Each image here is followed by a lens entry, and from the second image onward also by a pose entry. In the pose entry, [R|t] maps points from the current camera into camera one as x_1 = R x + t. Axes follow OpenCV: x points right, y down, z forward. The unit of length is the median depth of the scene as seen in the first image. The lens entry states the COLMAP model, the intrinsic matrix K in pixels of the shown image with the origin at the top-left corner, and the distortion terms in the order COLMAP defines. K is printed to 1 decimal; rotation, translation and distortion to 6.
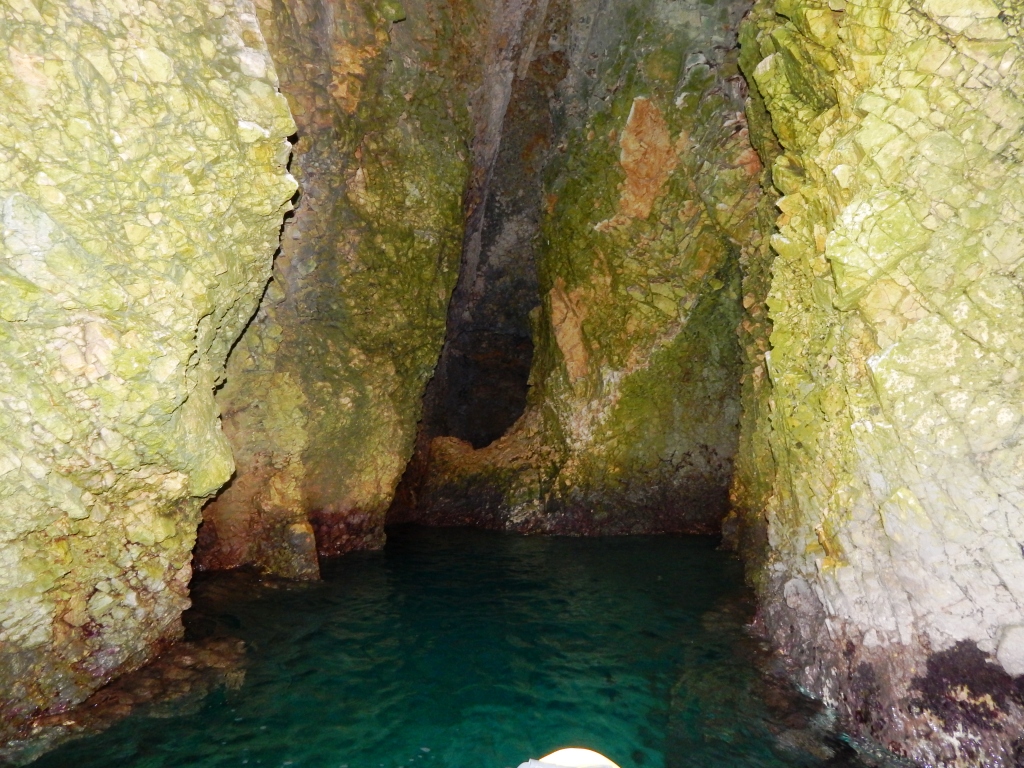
lens RADIAL K [[672.2, 0, 512.0], [0, 672.2, 384.0], [0, 0, 1]] dist [0.009110, -0.002850]
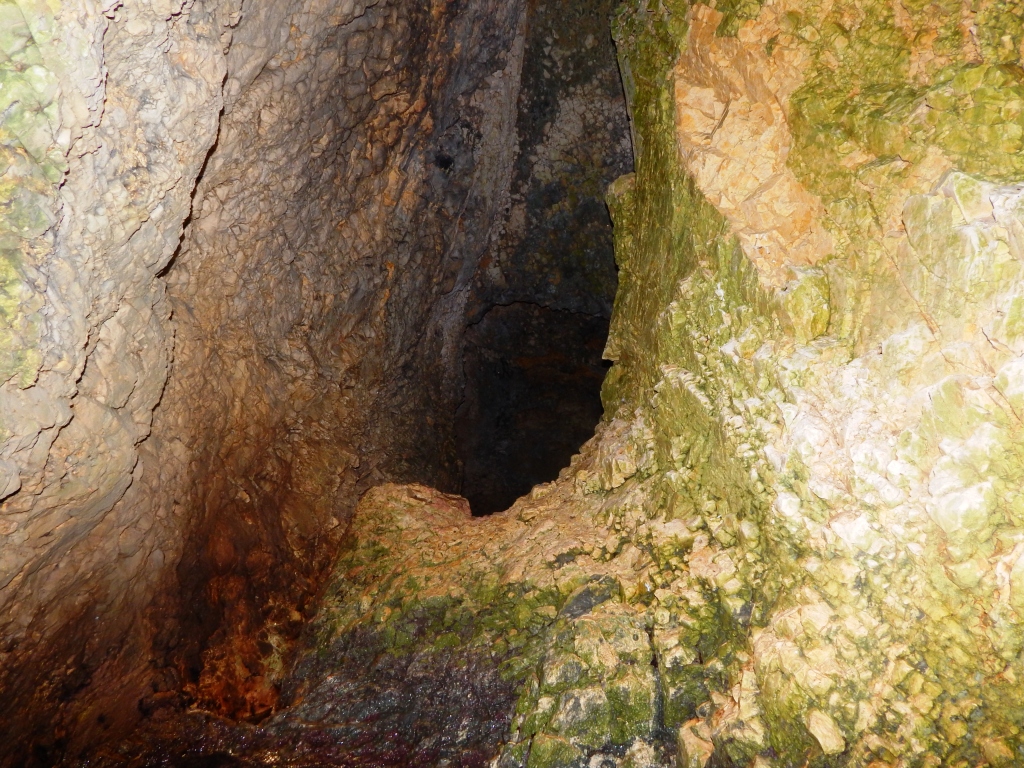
lens RADIAL K [[672.2, 0, 512.0], [0, 672.2, 384.0], [0, 0, 1]] dist [0.009110, -0.002850]
pose [[0.994187, 0.001320, -0.107656, 0.013561], [-0.009609, 0.997023, -0.076506, 0.055011], [0.107234, 0.077095, 0.991240, 0.682702]]
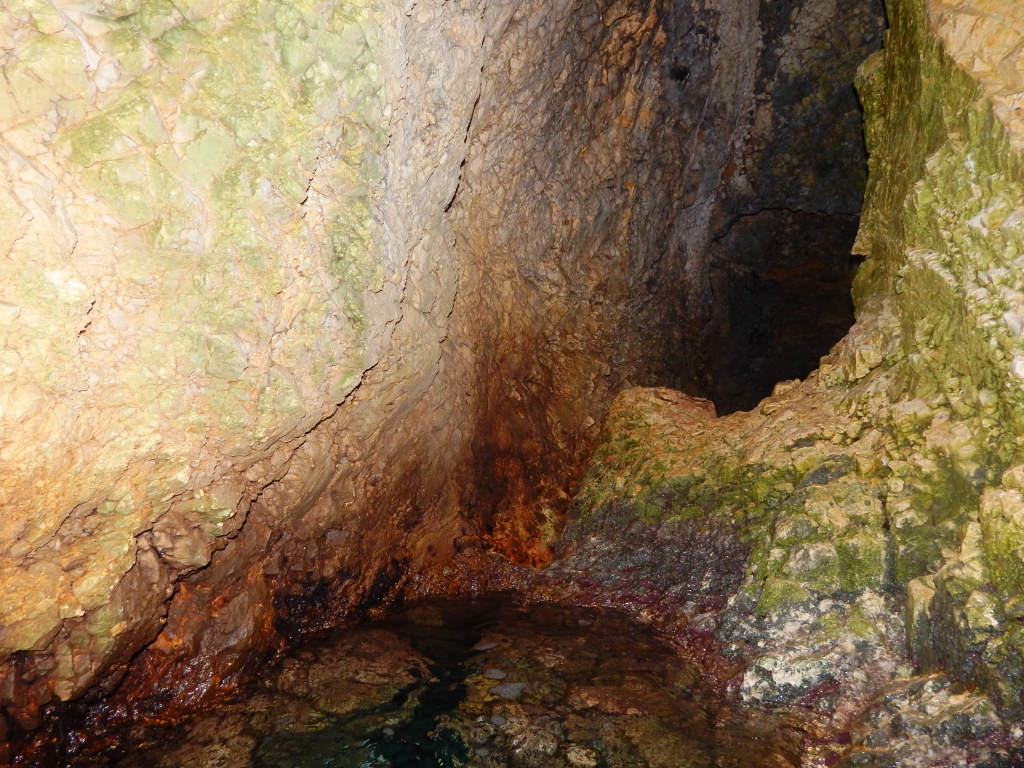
lens RADIAL K [[671.4, 0, 519.9], [0, 671.4, 383.0], [0, 0, 1]] dist [0.019071, -0.026405]
pose [[0.891920, -0.011496, -0.452047, 0.030522], [0.024959, 0.999404, 0.023832, 0.071437], [0.451504, -0.032539, 0.891676, 0.643645]]
